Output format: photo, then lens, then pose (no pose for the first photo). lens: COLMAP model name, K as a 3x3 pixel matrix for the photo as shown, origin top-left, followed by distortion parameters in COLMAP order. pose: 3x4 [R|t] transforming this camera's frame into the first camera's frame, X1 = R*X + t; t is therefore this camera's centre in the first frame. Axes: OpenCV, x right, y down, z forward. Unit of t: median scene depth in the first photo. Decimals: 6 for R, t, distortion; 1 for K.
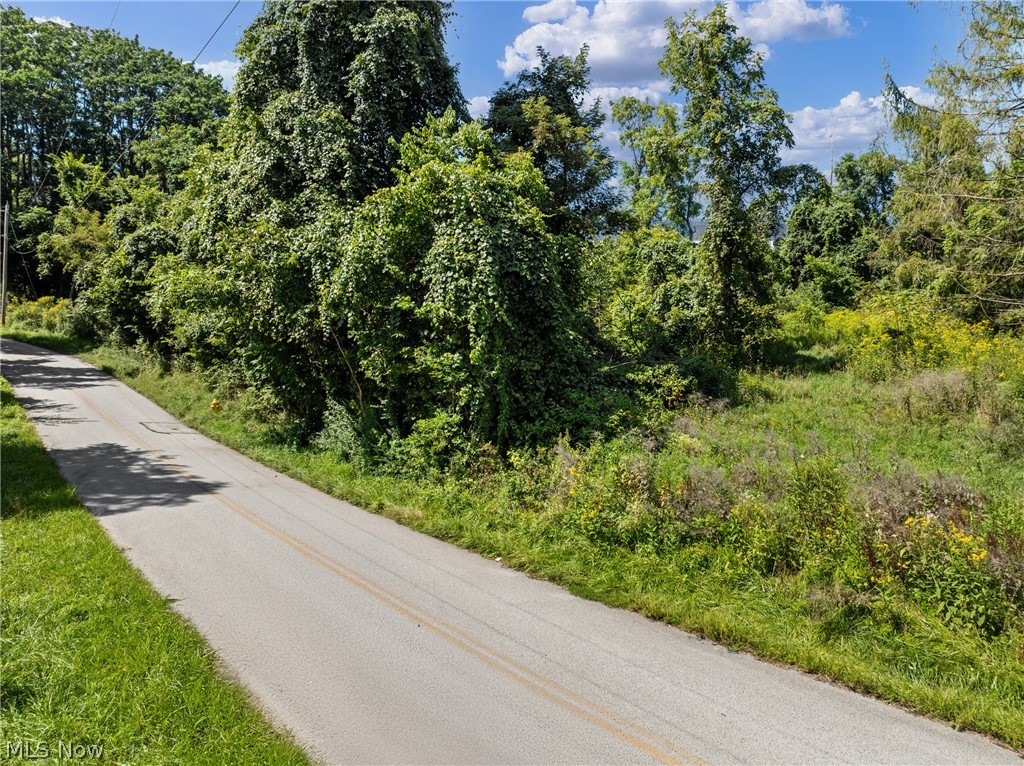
lens RADIAL K [[664.5, 0, 512.0], [0, 664.5, 383.0], [0, 0, 1]] dist [-0.001433, -0.003118]
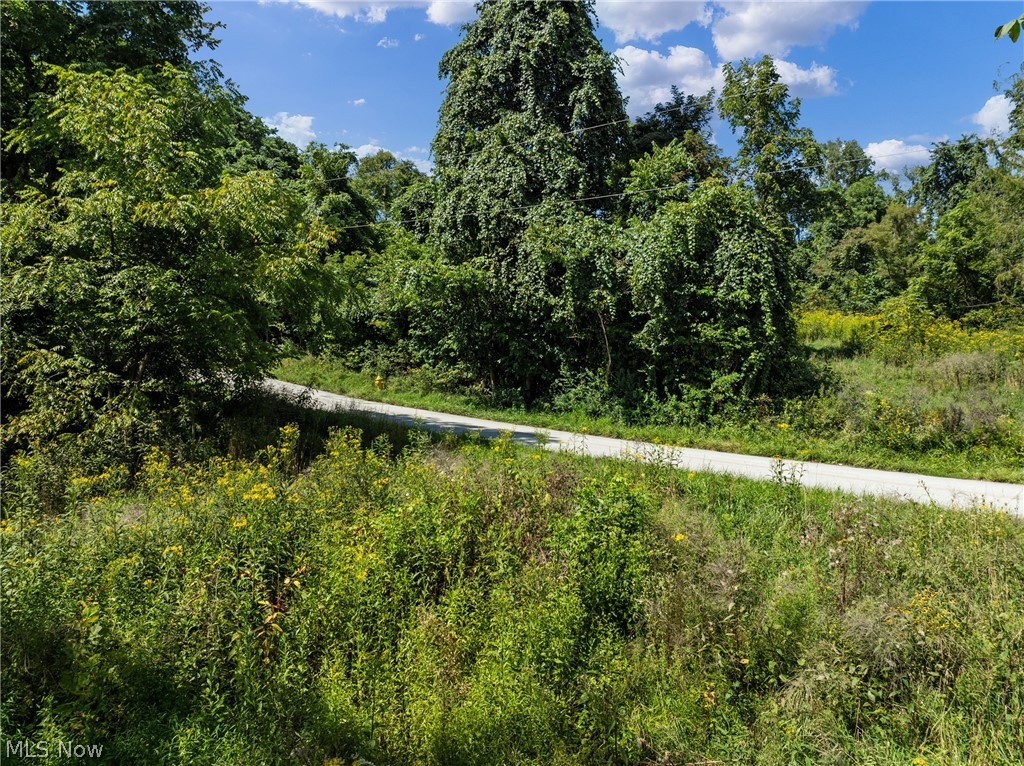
lens RADIAL K [[664.5, 0, 512.0], [0, 664.5, 383.0], [0, 0, 1]] dist [-0.001433, -0.003118]
pose [[0.981193, -0.004246, 0.192984, -0.594653], [0.003991, 0.999991, 0.001706, 0.046790], [-0.192989, -0.000904, 0.981200, -0.176400]]
